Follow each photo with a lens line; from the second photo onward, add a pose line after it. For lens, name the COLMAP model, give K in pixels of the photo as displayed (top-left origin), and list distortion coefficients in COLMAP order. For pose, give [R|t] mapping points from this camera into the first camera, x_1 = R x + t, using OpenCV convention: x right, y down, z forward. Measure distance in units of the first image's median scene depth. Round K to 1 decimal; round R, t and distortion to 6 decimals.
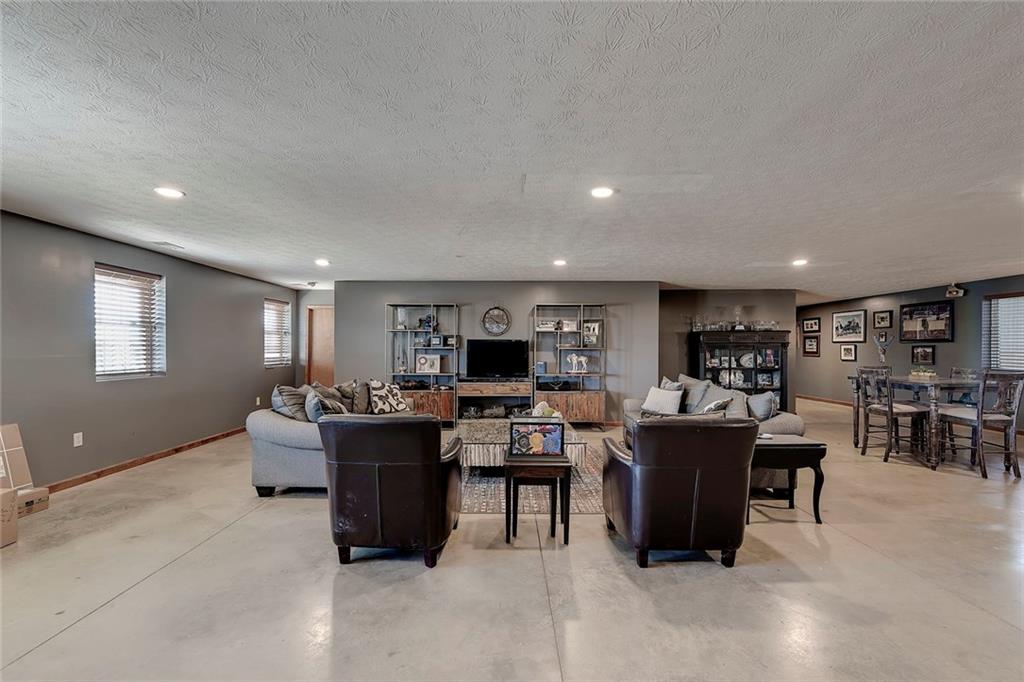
lens RADIAL K [[445.0, 0, 507.7], [0, 445.0, 345.2], [0, 0, 1]] dist [0.001315, 0.000232]
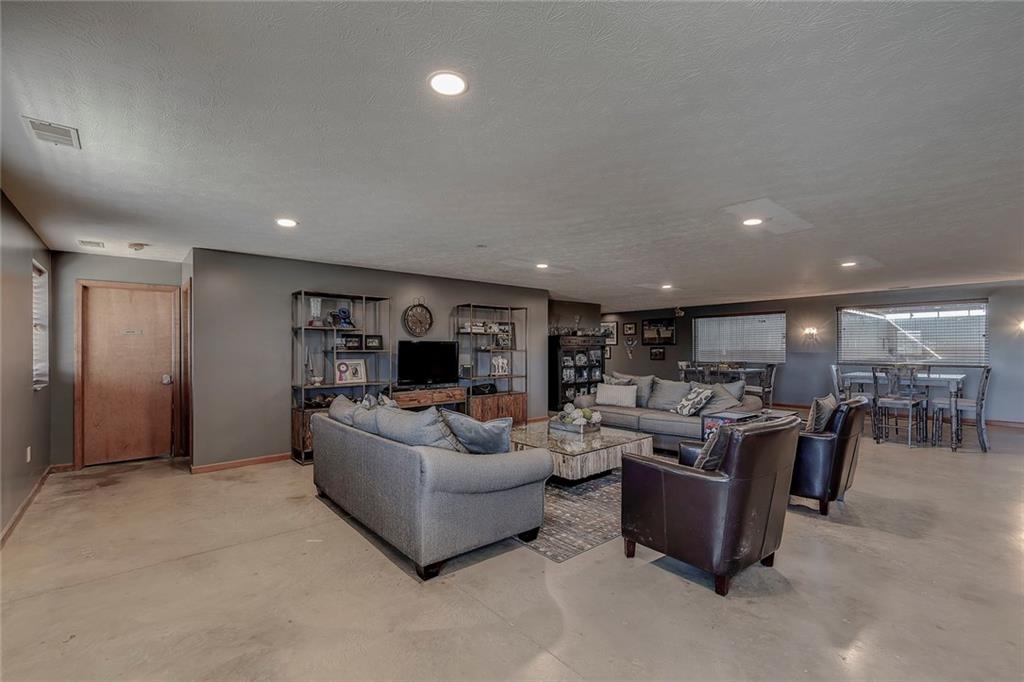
lens RADIAL K [[445.0, 0, 512.8], [0, 445.0, 341.5], [0, 0, 1]] dist [0.001315, 0.000232]
pose [[0.756939, 0.007475, 0.653443, -0.455781], [0.000431, 0.999929, -0.011938, -0.001139], [-0.653485, 0.009318, 0.756882, 0.214738]]
